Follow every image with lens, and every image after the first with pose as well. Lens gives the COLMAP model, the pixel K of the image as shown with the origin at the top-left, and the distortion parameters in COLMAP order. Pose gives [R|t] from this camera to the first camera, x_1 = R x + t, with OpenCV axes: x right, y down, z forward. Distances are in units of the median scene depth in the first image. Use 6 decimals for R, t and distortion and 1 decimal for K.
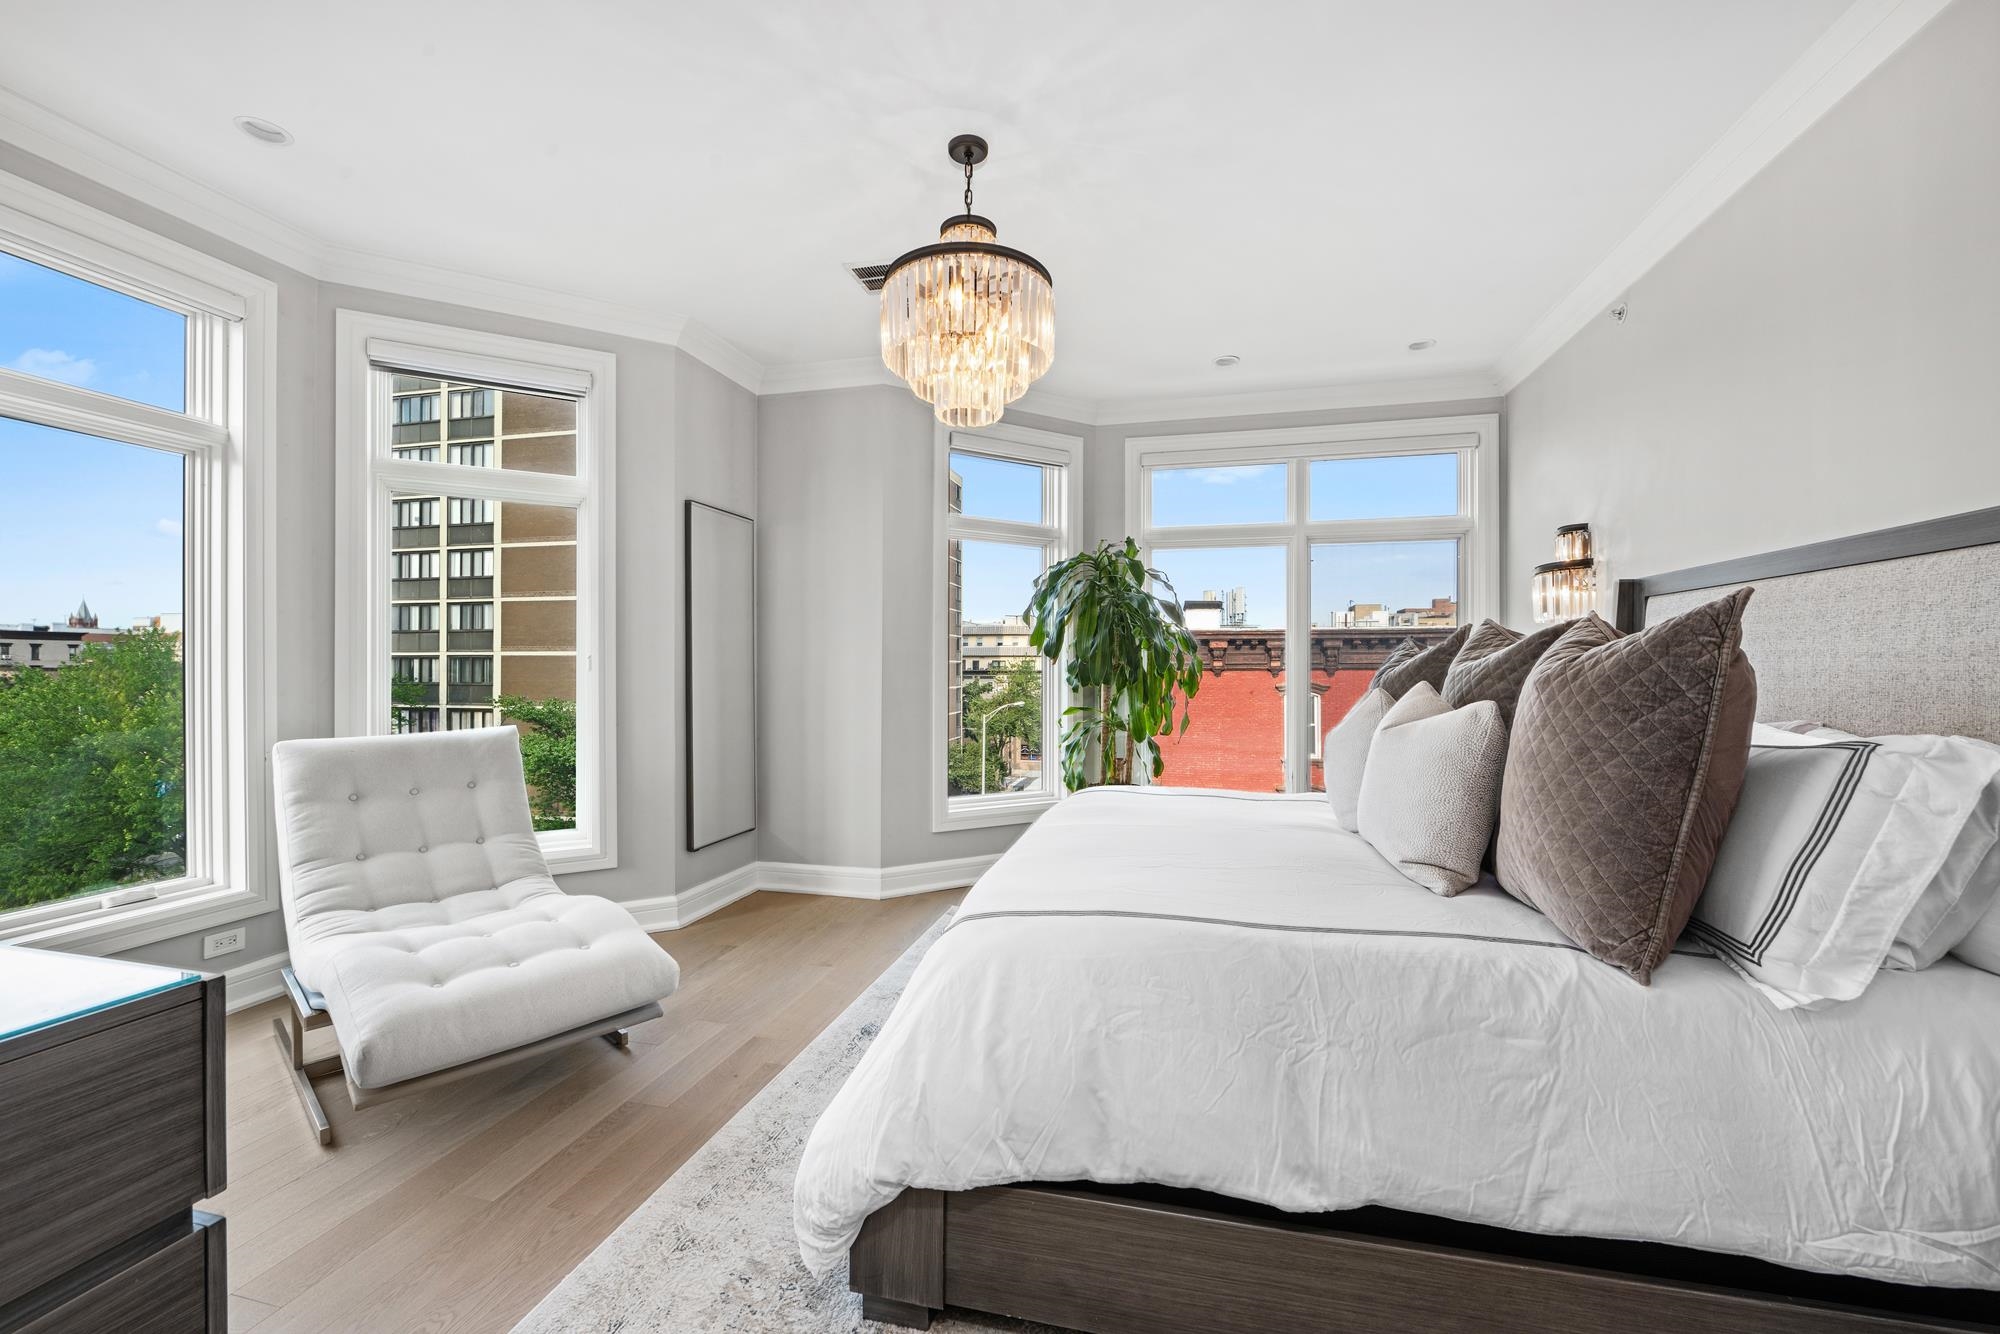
lens RADIAL K [[810.9, 0, 1000.0], [0, 810.9, 667.0], [0, 0, 1]] dist [-0.000192, -0.000110]
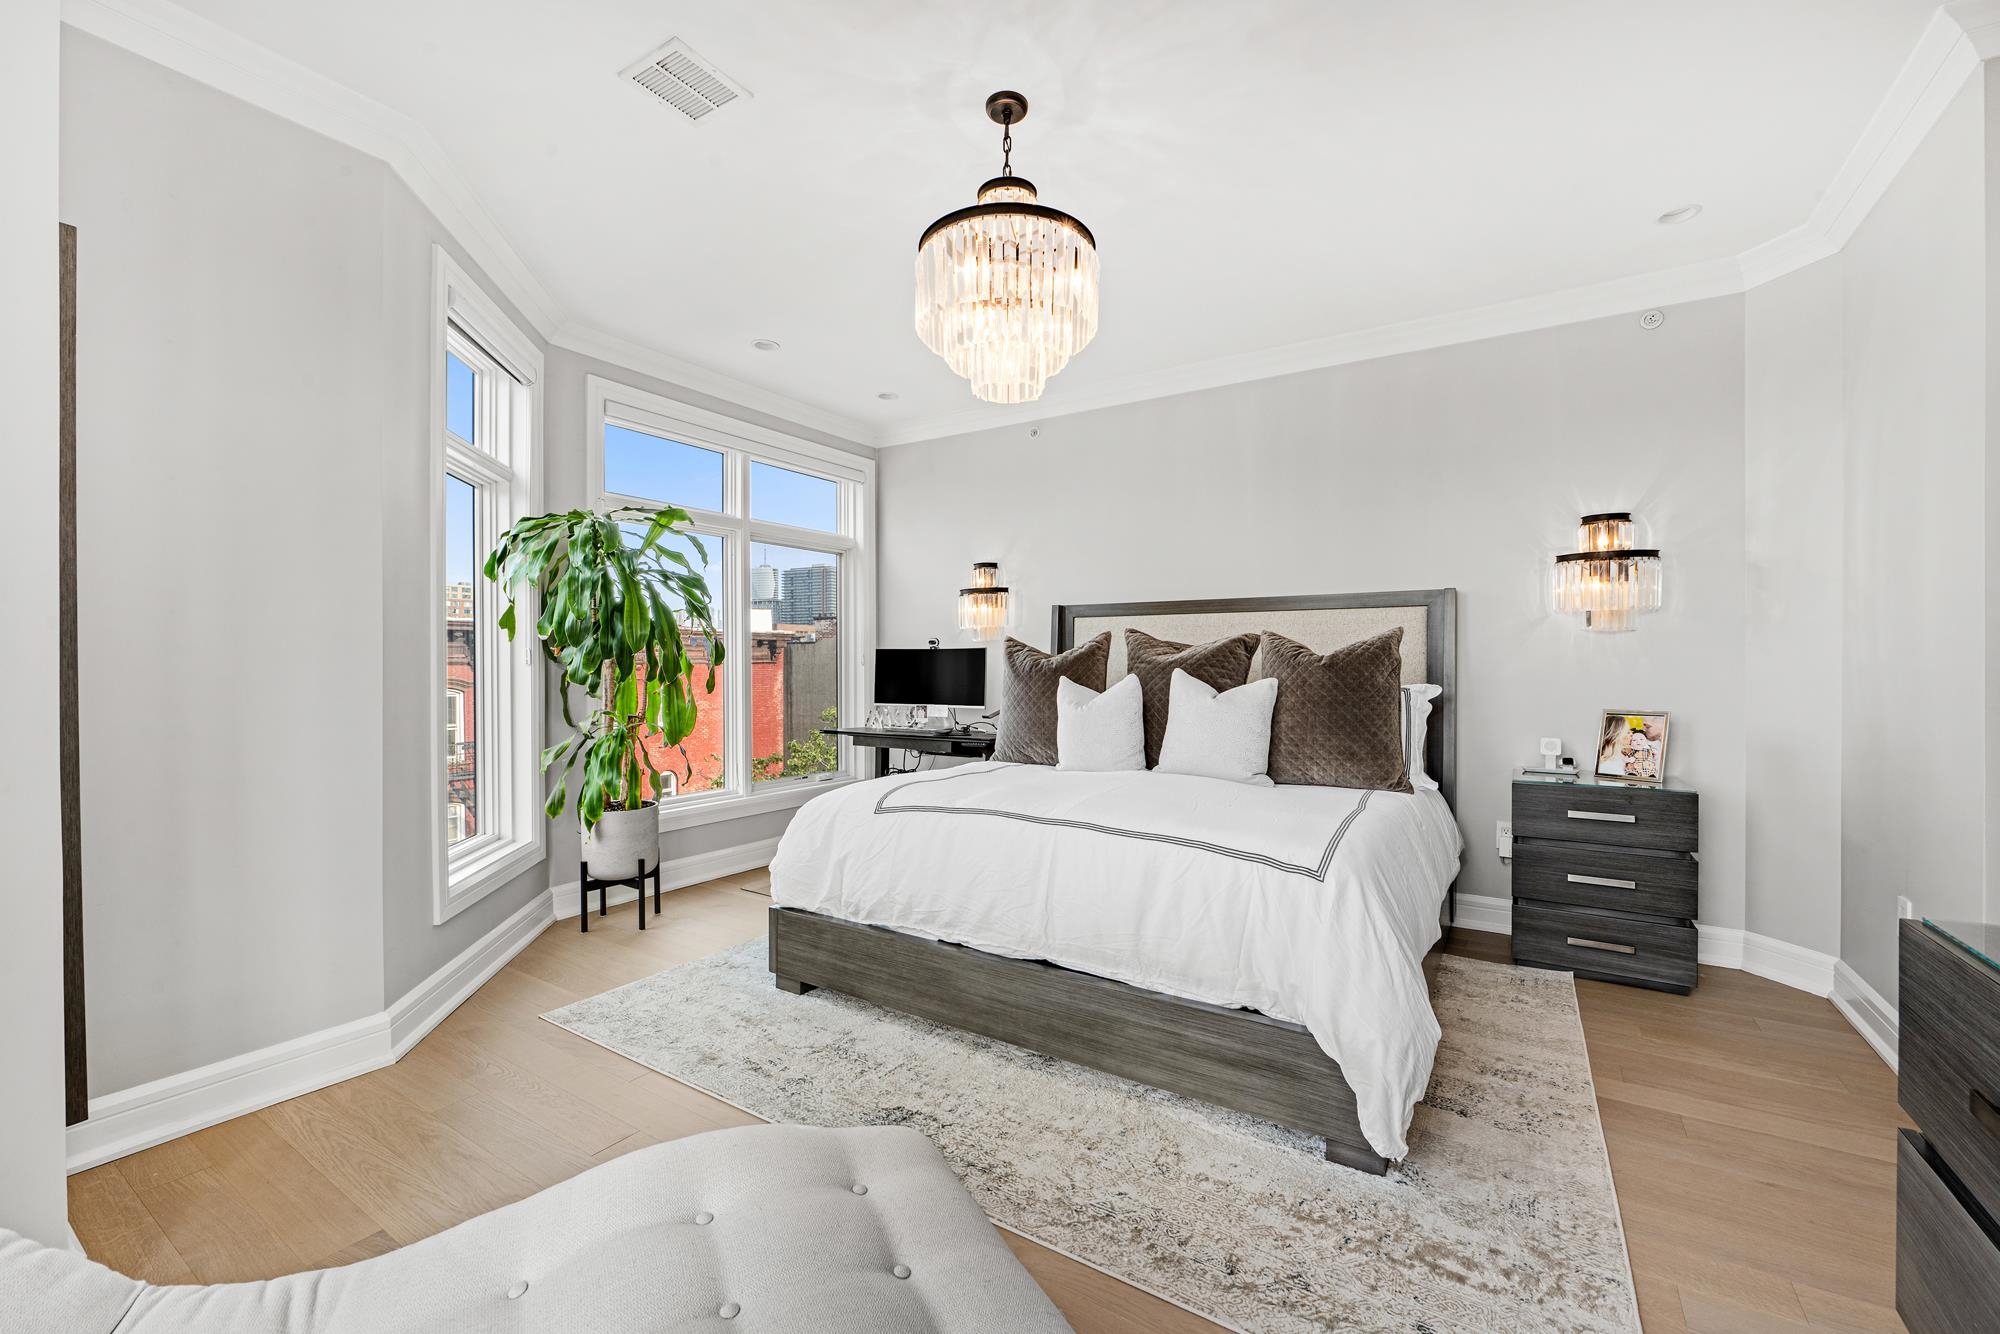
lens RADIAL K [[810.9, 0, 1000.0], [0, 810.9, 667.0], [0, 0, 1]] dist [-0.000192, -0.000110]
pose [[0.323690, -0.004654, 0.946152, -0.607584], [-0.003314, 0.999976, 0.006053, 0.003916], [-0.946157, -0.005095, 0.323667, 0.456728]]
